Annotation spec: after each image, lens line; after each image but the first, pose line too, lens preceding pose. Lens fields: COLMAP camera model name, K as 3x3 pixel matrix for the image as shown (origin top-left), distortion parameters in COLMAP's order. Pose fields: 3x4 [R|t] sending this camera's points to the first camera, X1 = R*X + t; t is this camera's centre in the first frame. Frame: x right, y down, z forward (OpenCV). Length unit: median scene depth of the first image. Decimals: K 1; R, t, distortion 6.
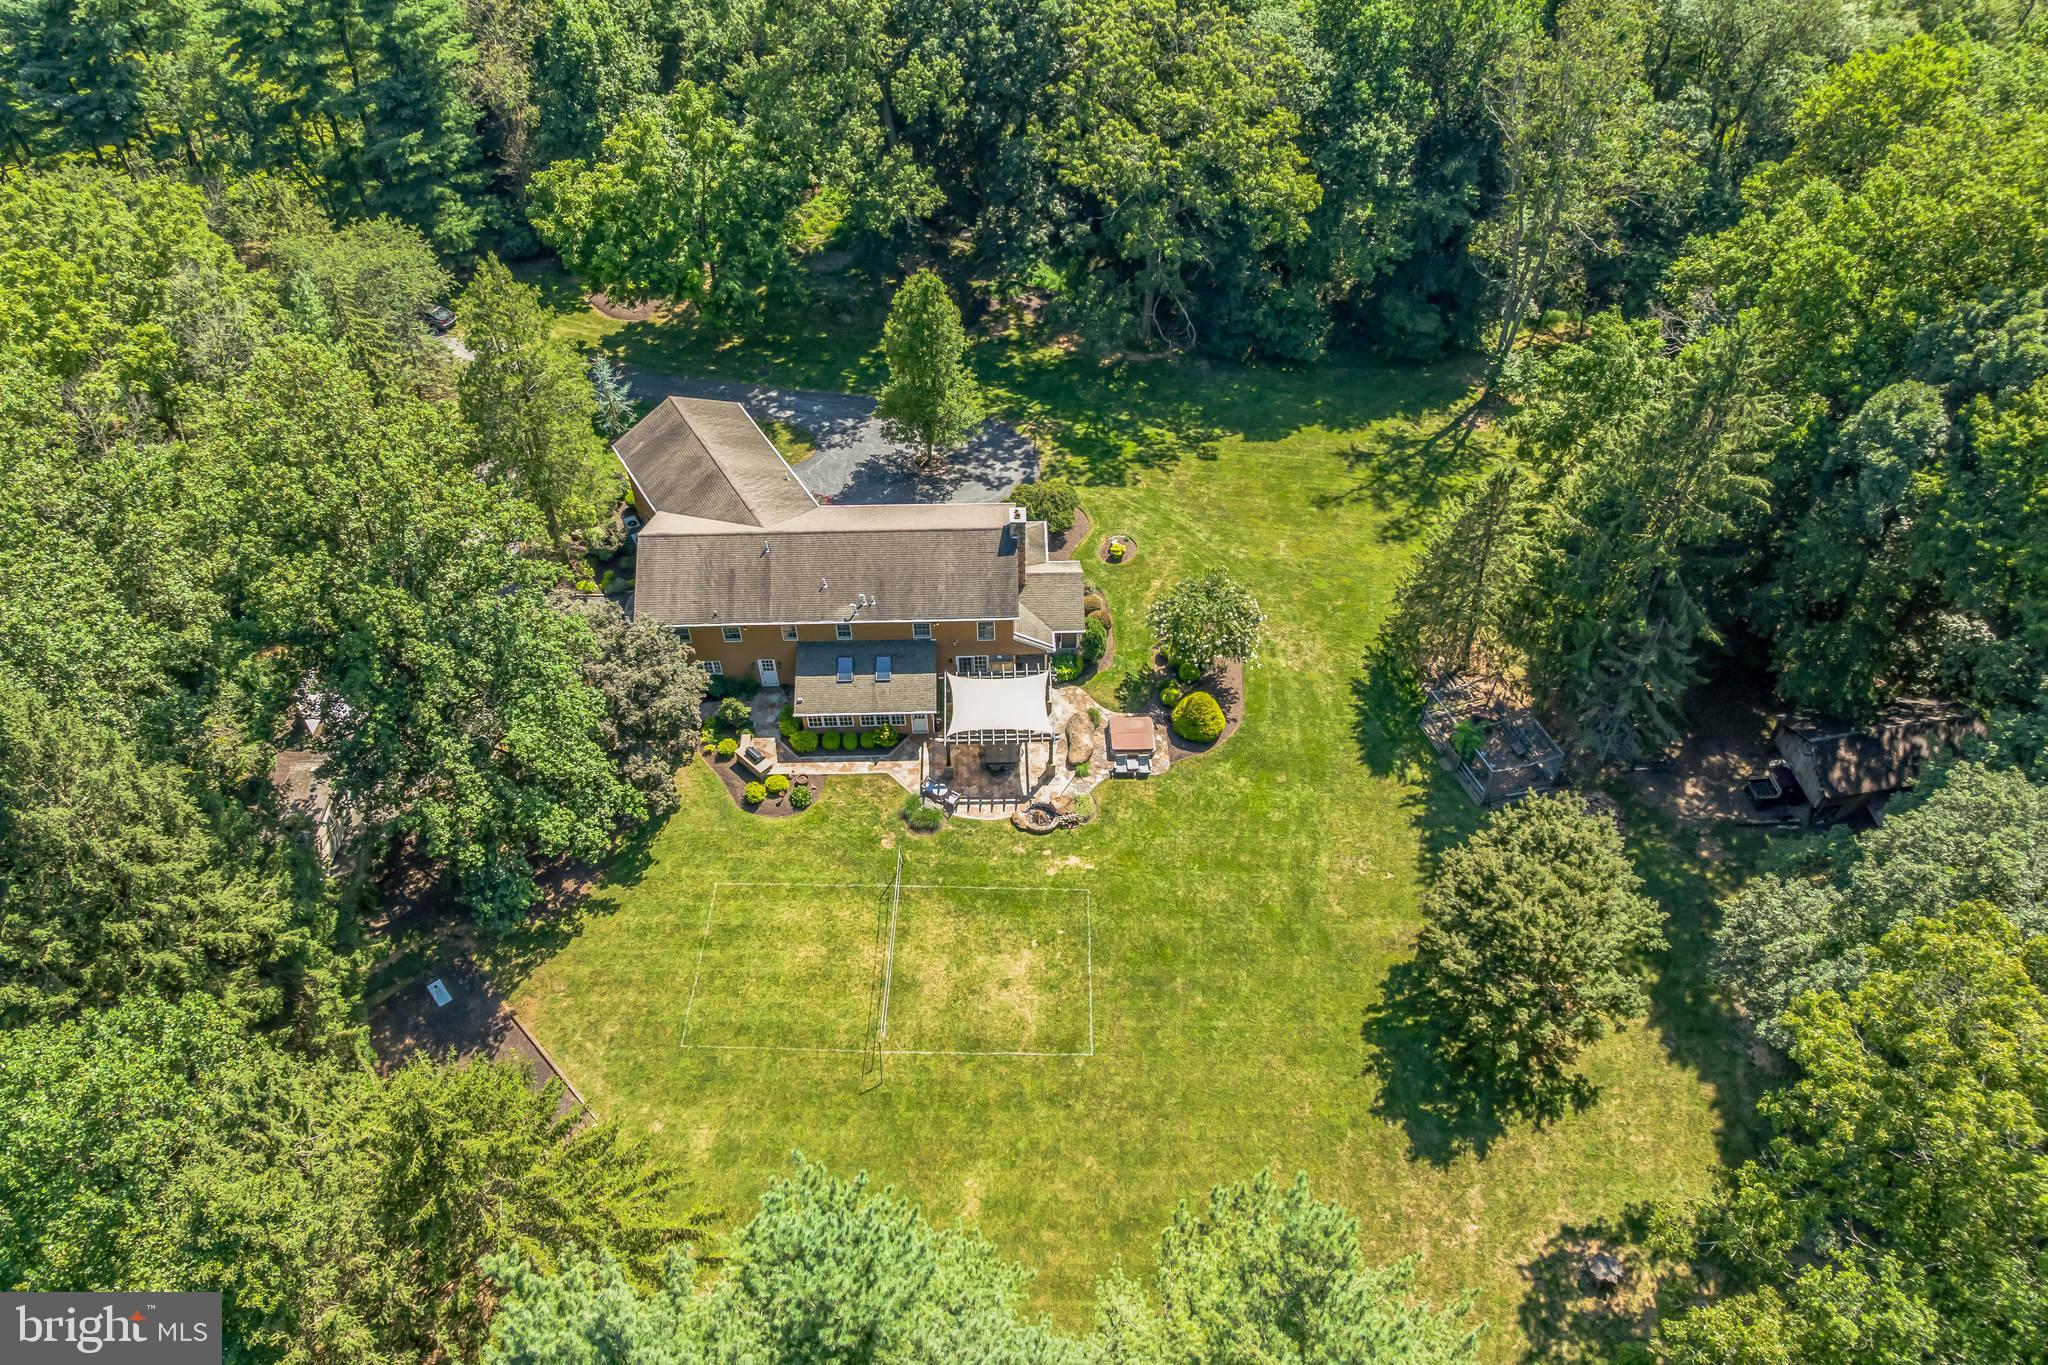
lens RADIAL K [[1462.2, 0, 1023.9], [0, 1462.2, 682.8], [0, 0, 1]] dist [-0.037195, 0.009361]
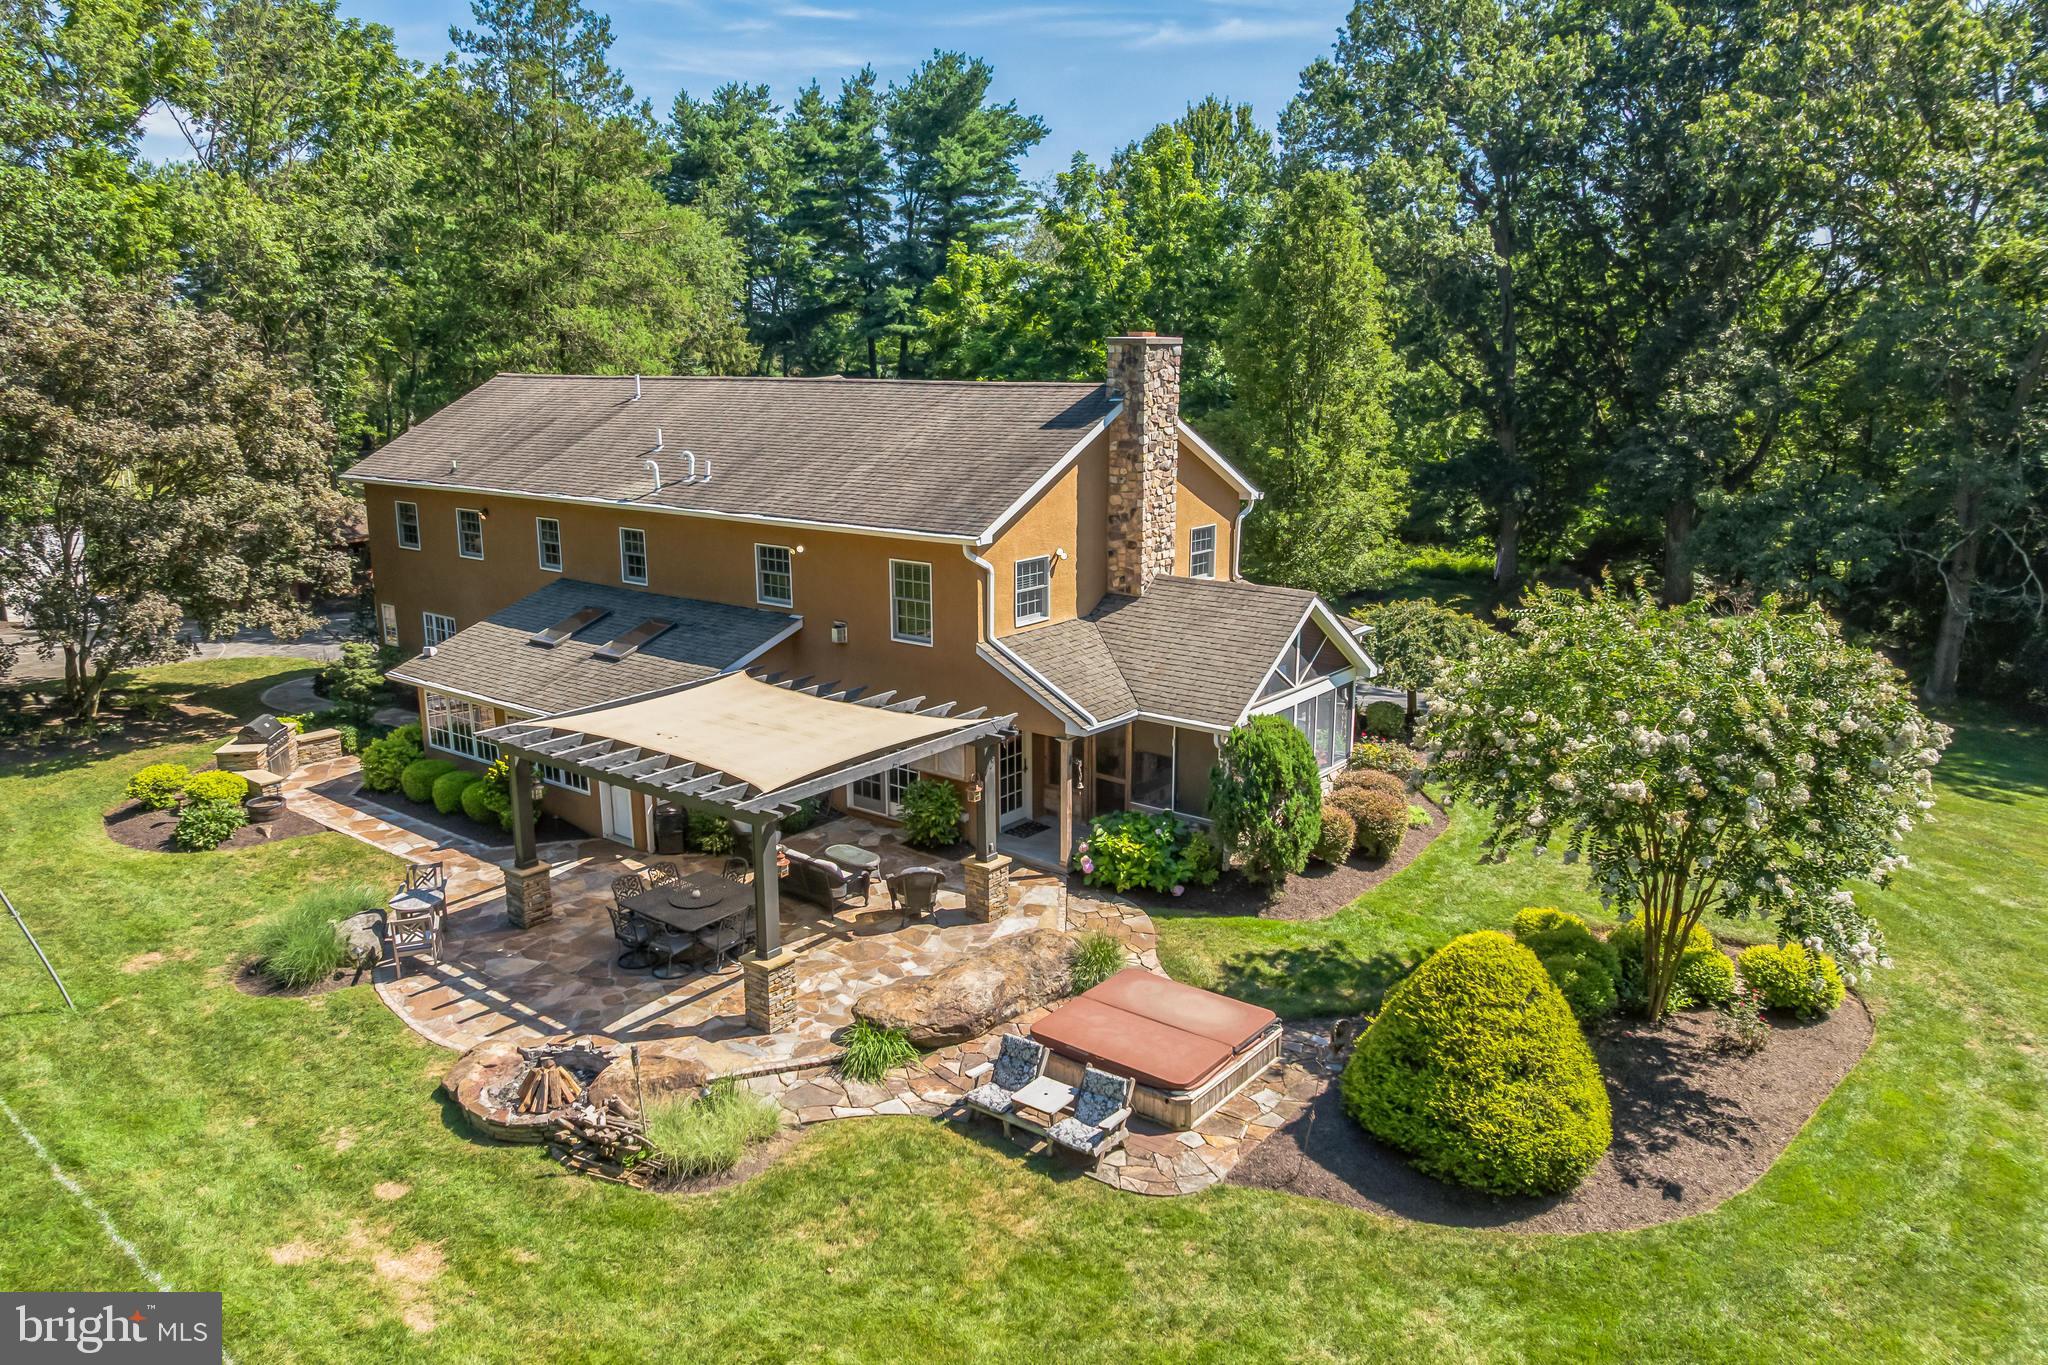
lens RADIAL K [[1462.2, 0, 1027.2], [0, 1462.2, 676.9], [0, 0, 1]] dist [-0.037195, 0.009361]
pose [[0.775704, 0.155746, -0.611578, 0.188950], [-0.472861, 0.785217, -0.399795, 0.092379], [0.417955, 0.599314, 0.682742, 0.808325]]
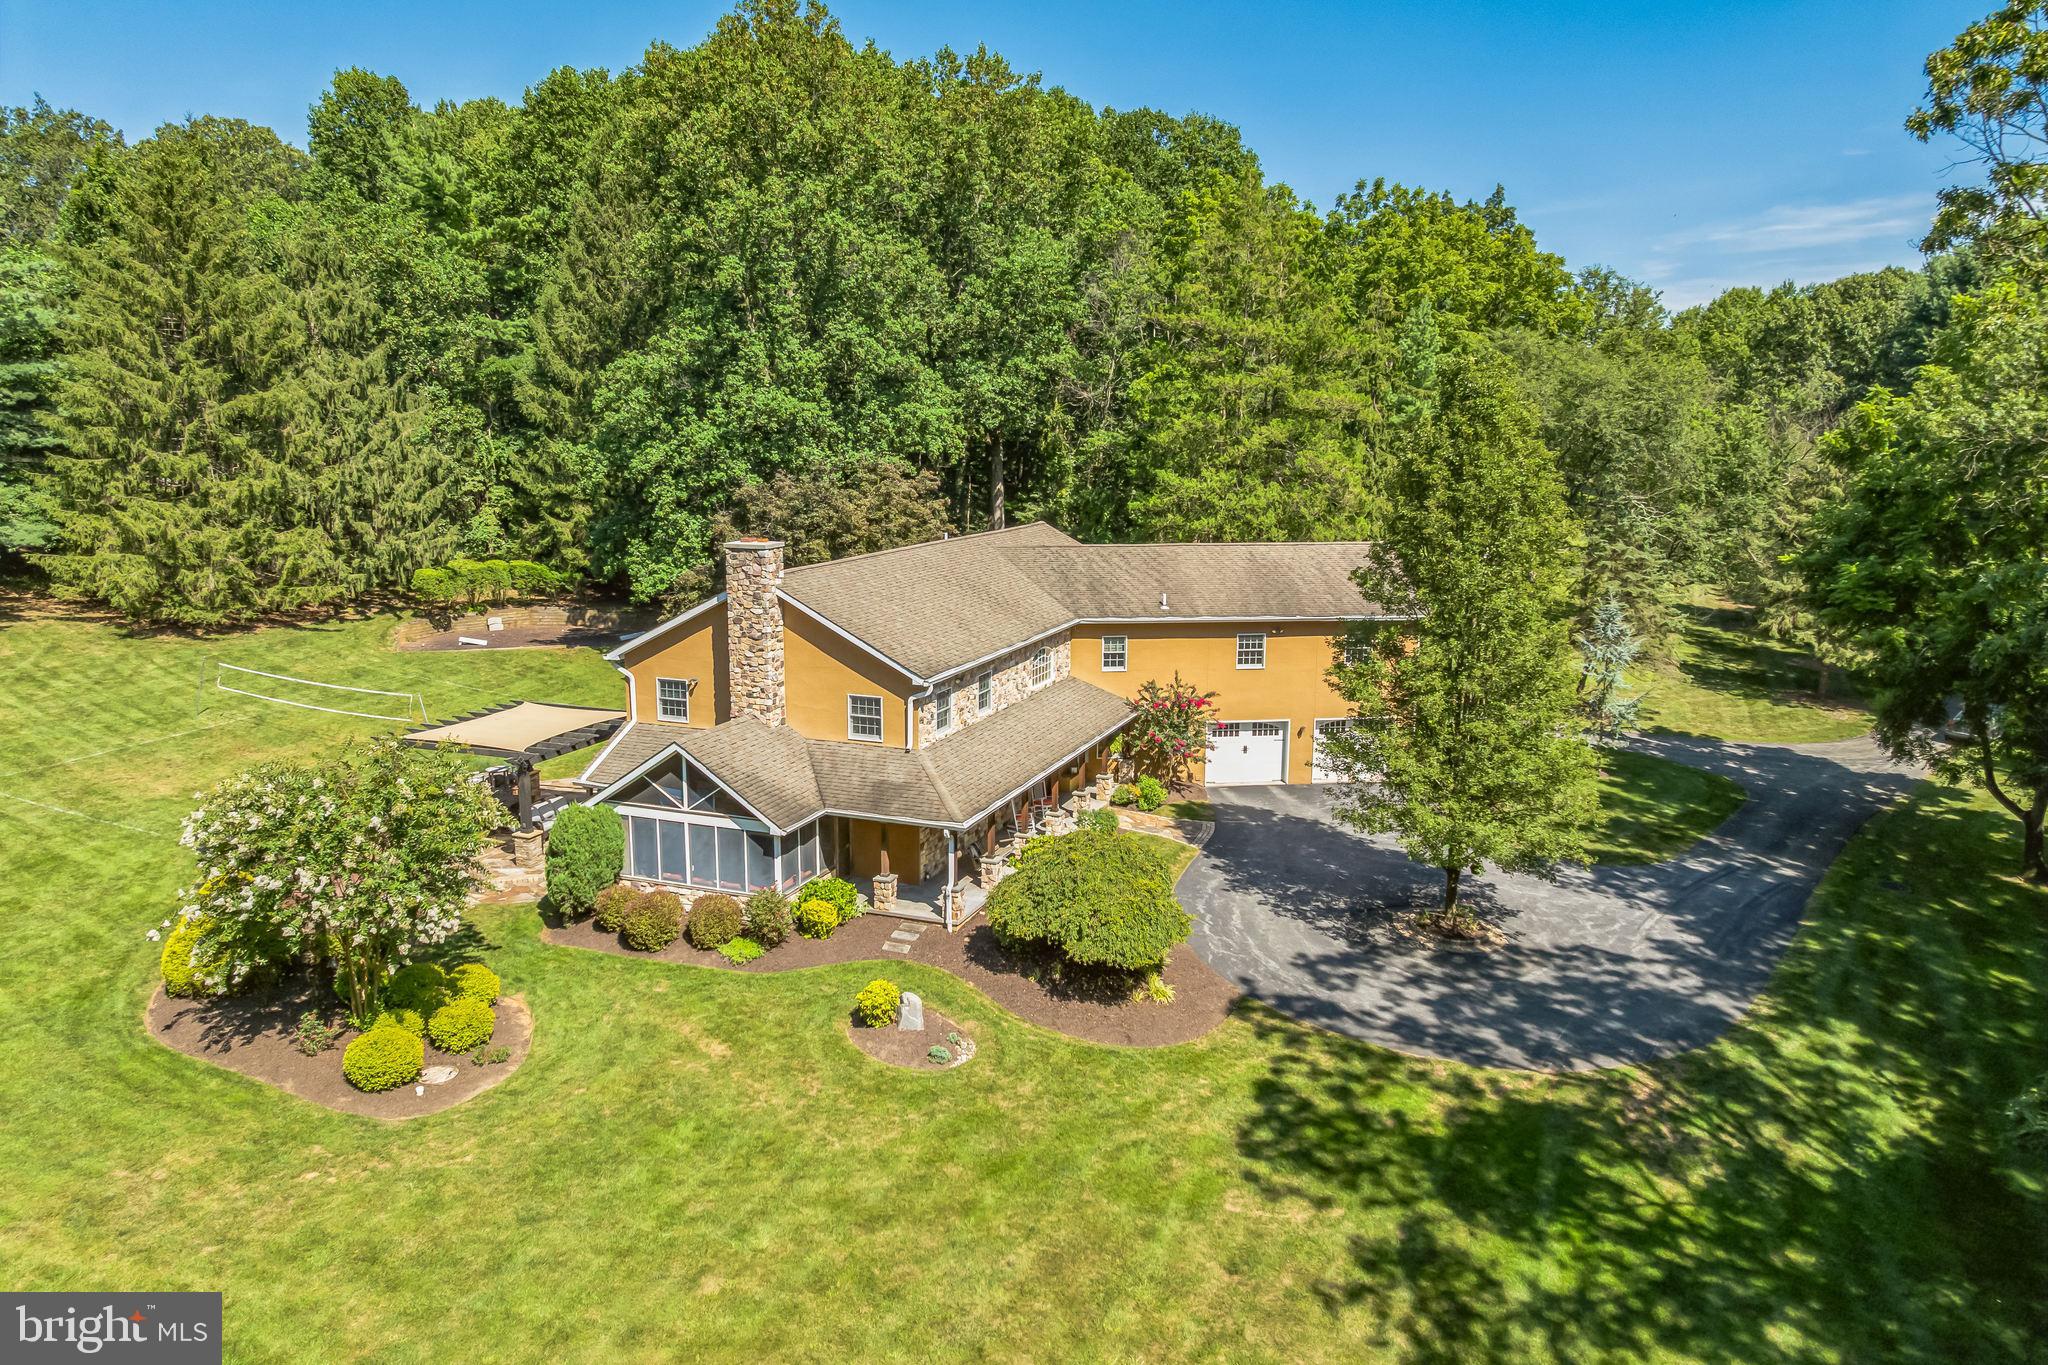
lens RADIAL K [[1462.2, 0, 1023.9], [0, 1462.2, 684.8], [0, 0, 1]] dist [-0.037195, 0.009361]
pose [[-0.381609, 0.180432, -0.906542, 0.386910], [-0.682985, 0.605809, 0.408078, -0.332770], [0.622822, 0.774881, -0.107949, 1.137627]]
